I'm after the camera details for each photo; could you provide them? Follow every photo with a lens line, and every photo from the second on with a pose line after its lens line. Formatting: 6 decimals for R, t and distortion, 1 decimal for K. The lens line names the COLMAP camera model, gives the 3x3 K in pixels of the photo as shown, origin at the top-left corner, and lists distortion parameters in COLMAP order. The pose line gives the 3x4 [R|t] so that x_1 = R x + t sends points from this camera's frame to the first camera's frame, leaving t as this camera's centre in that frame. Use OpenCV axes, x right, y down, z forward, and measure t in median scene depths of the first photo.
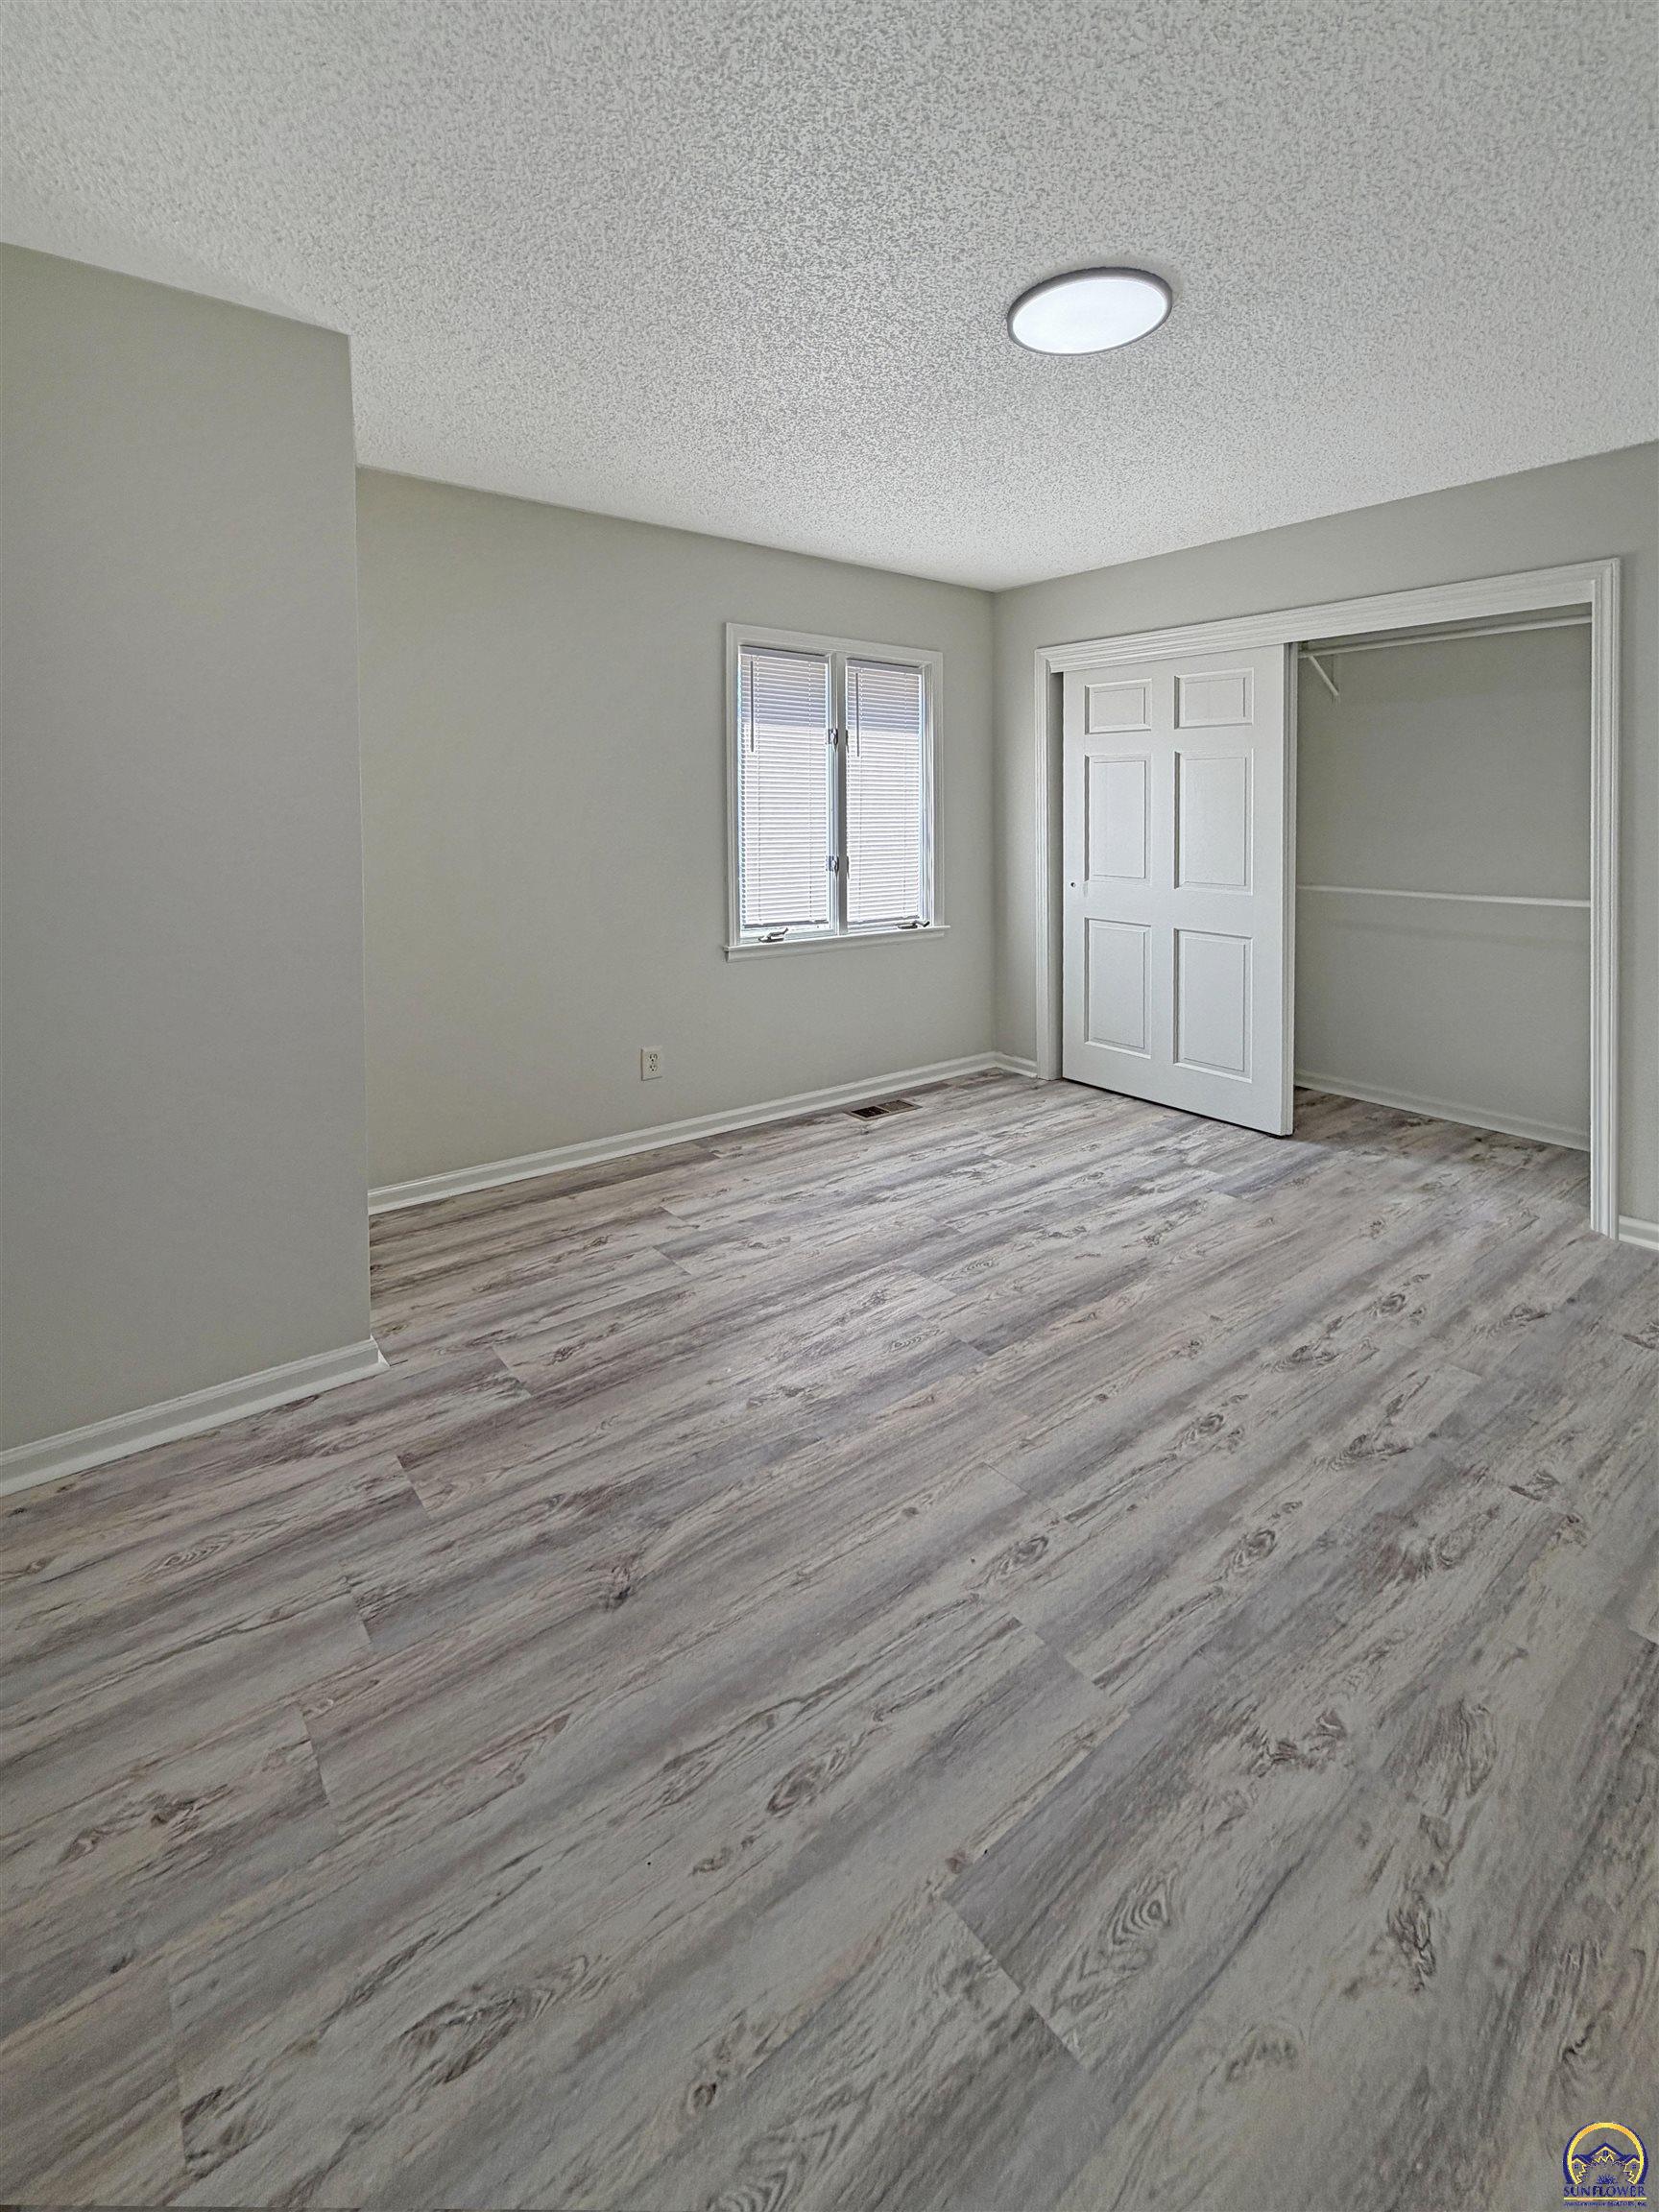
lens RADIAL K [[933.6, 0, 798.9], [0, 933.6, 1103.6], [0, 0, 1]] dist [-0.000204, 0.000028]
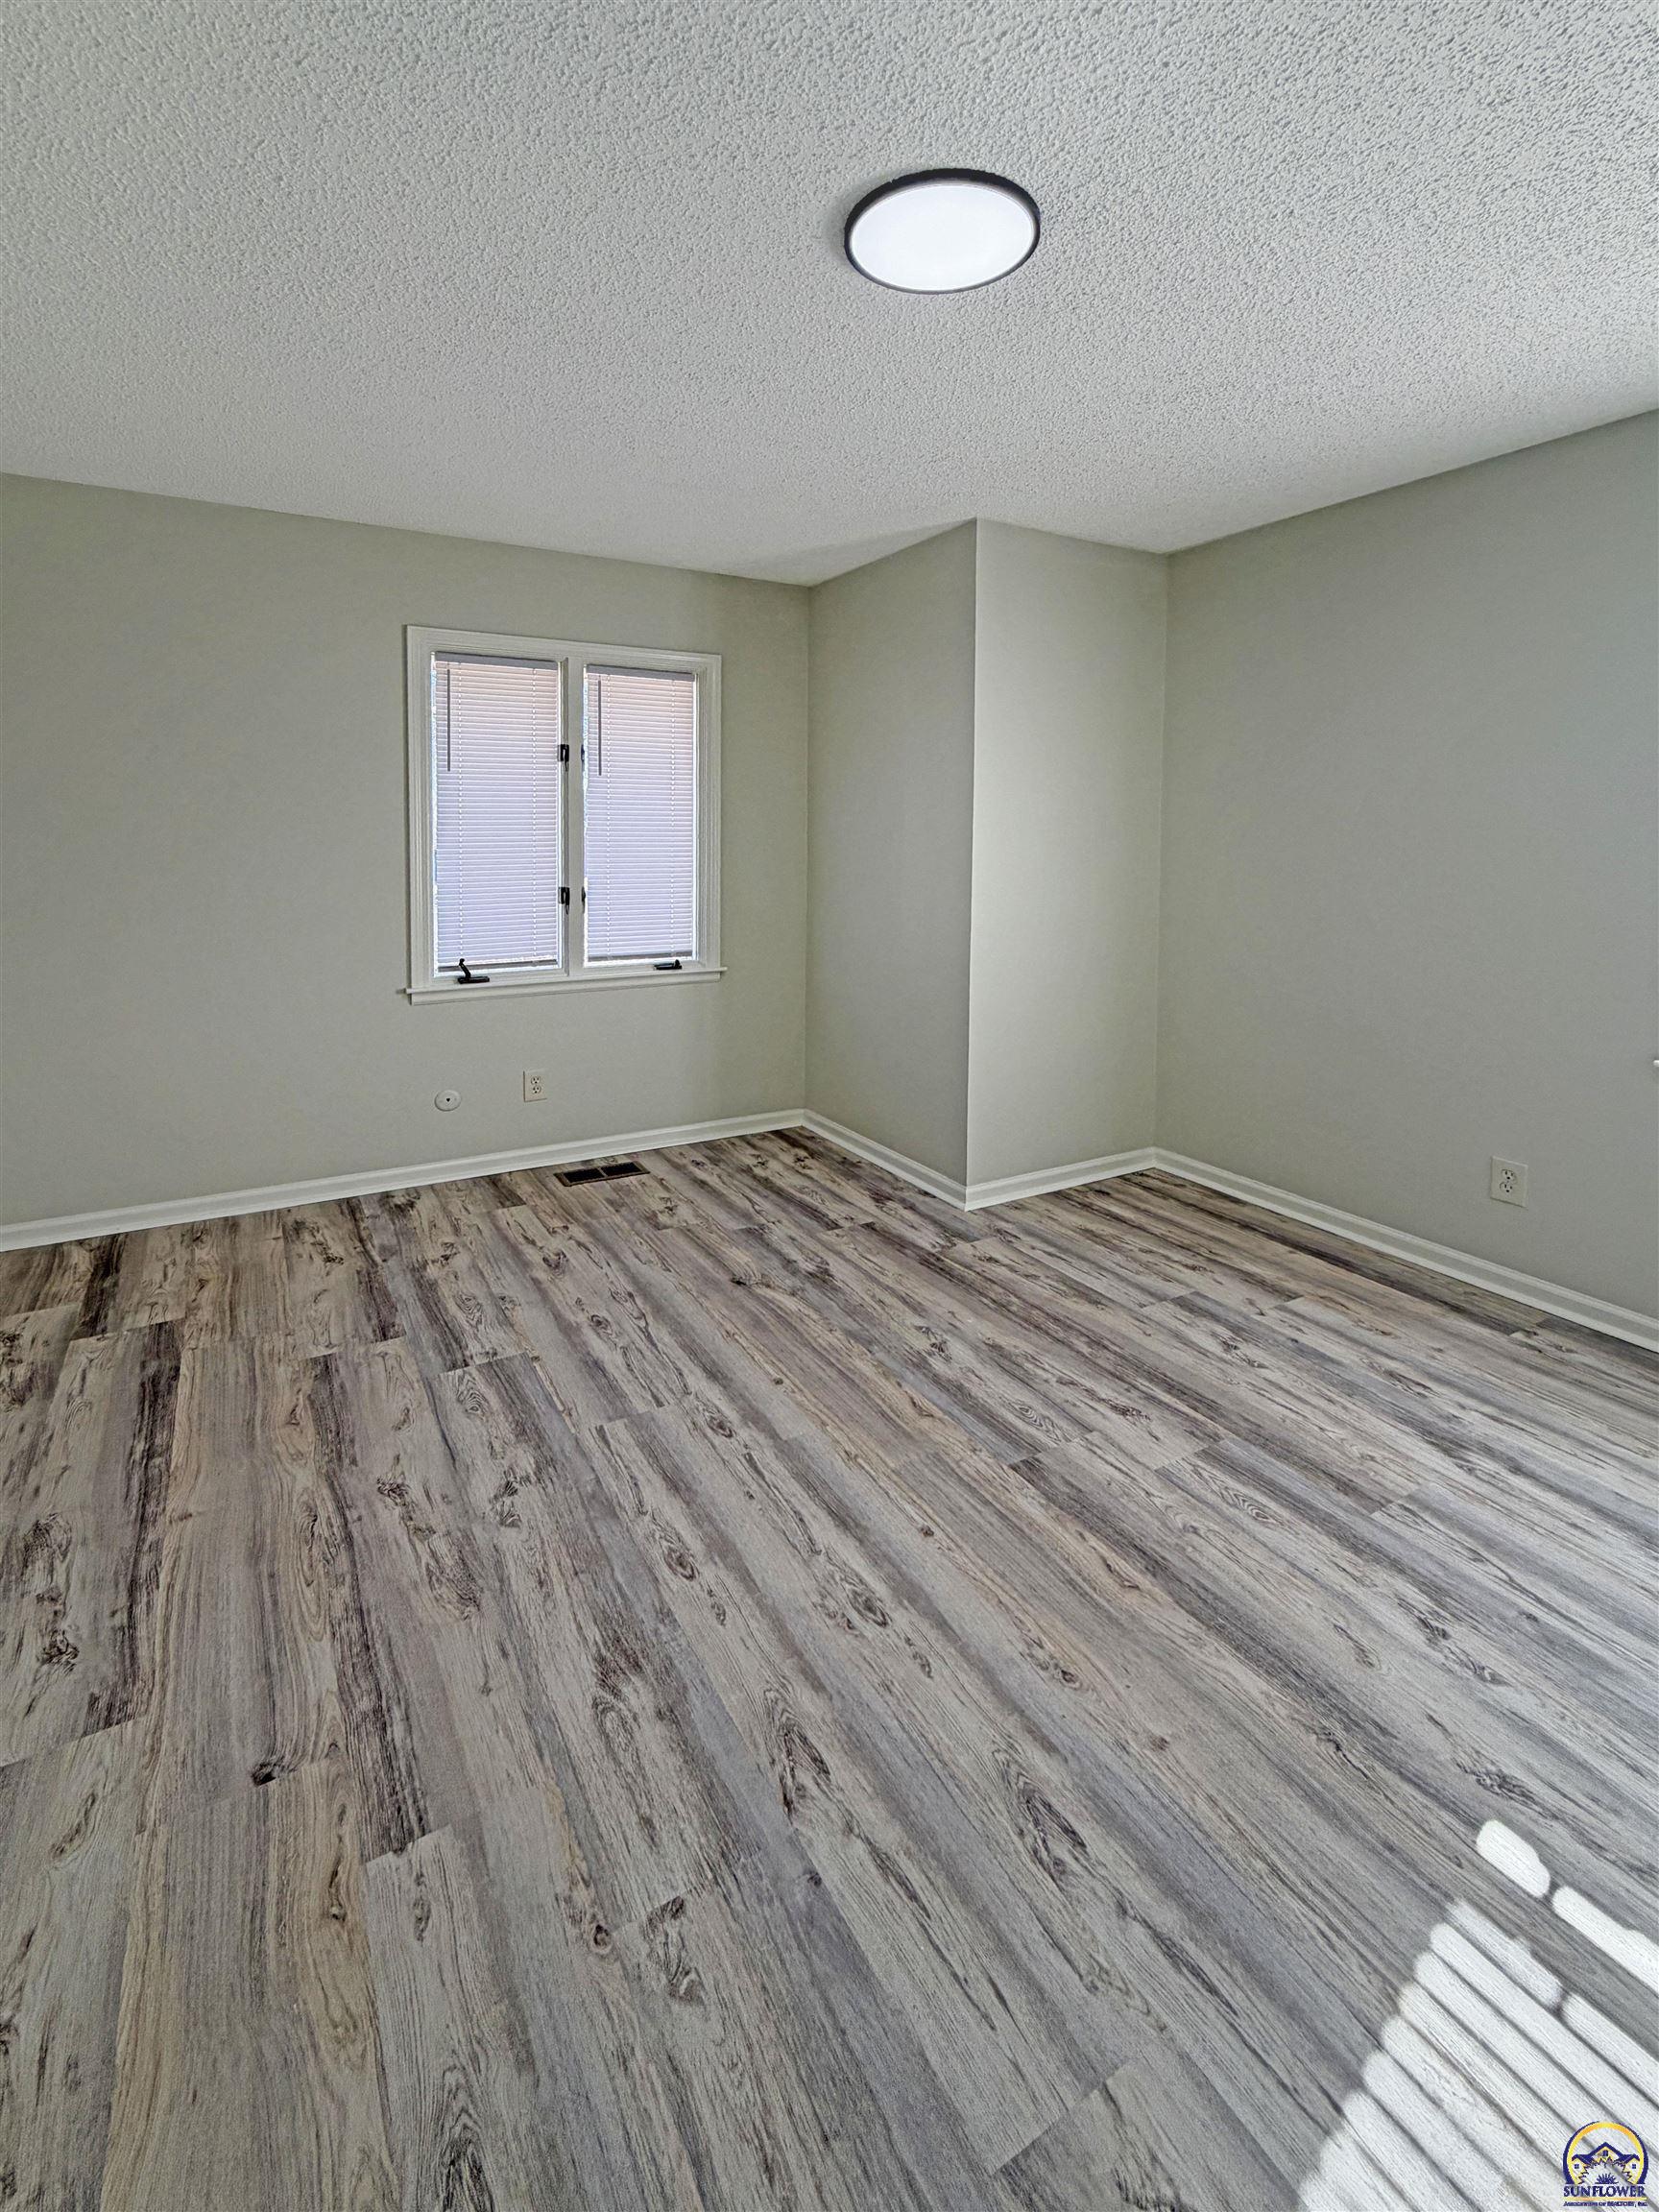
lens RADIAL K [[933.6, 0, 798.9], [0, 933.6, 1103.6], [0, 0, 1]] dist [-0.000204, 0.000028]
pose [[-0.121943, 0.276622, -0.953210, 1.253264], [-0.303593, 0.903953, 0.301166, -0.310475], [0.944966, 0.326113, -0.026250, 0.945658]]
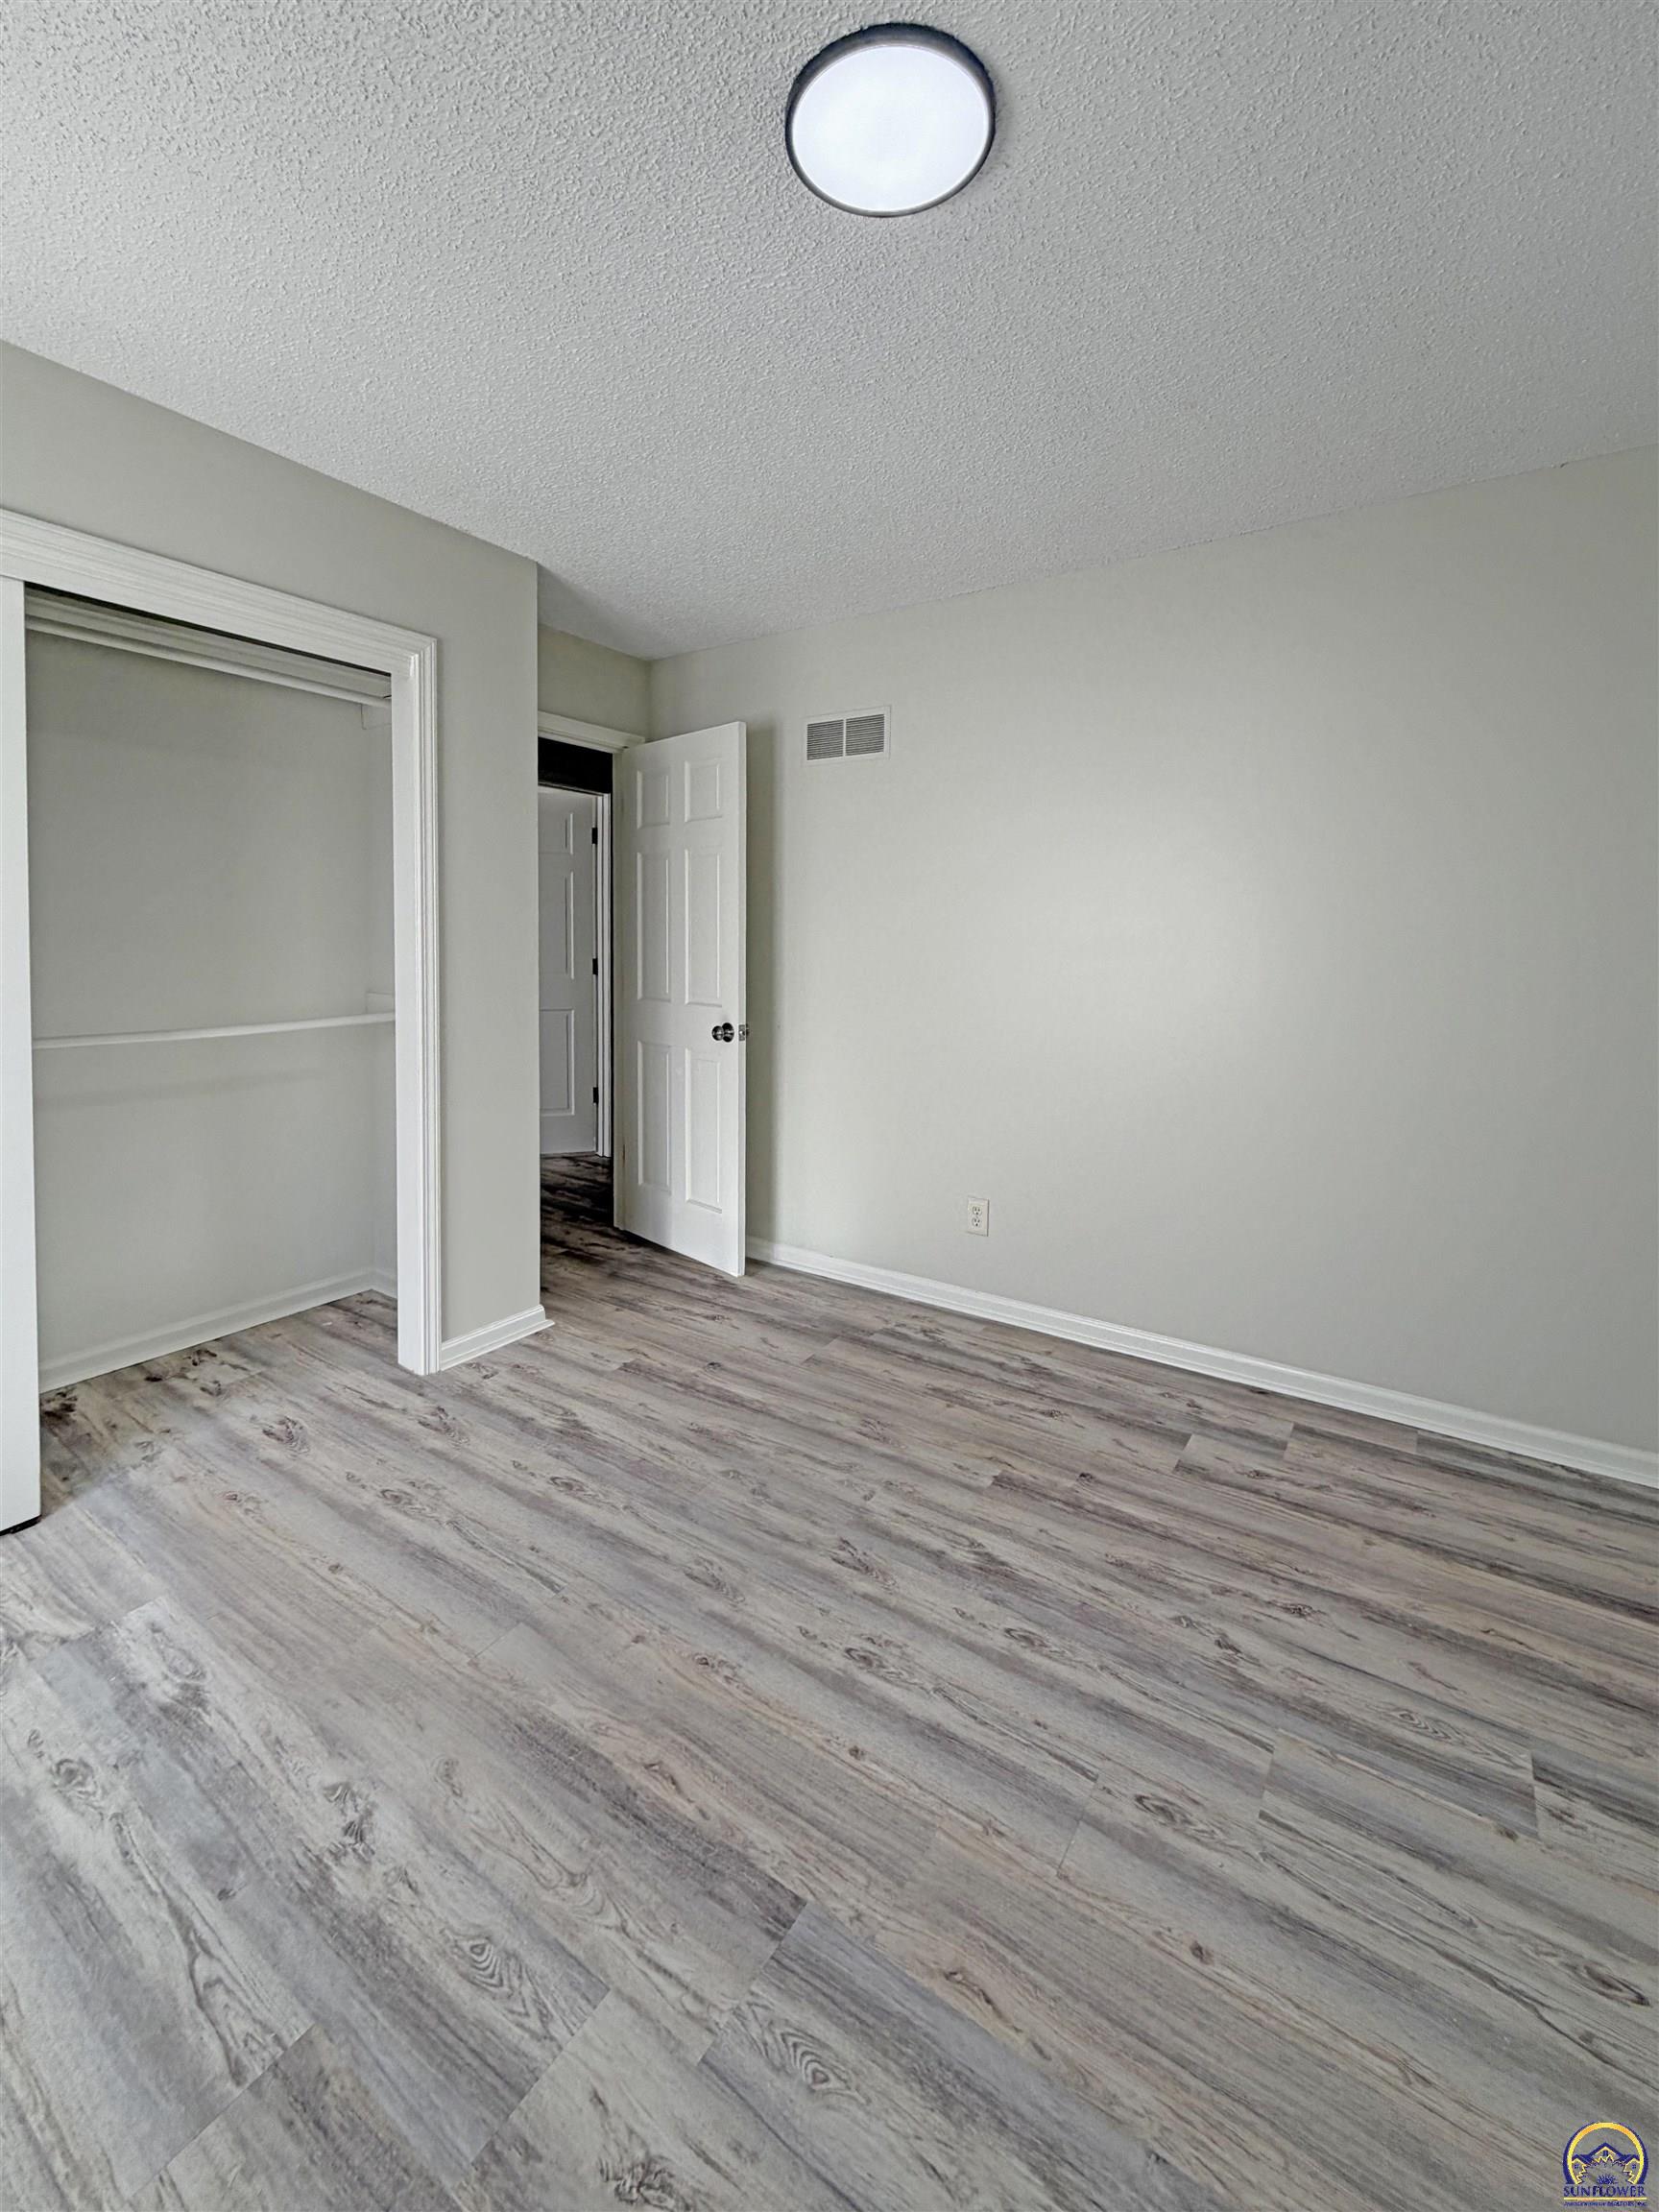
lens RADIAL K [[933.6, 0, 798.9], [0, 933.6, 1103.6], [0, 0, 1]] dist [-0.000204, 0.000028]
pose [[-0.317764, -0.172682, 0.932313, -0.382731], [0.275539, 0.924025, 0.265060, -0.524000], [-0.907251, 0.341115, -0.246041, 1.267563]]
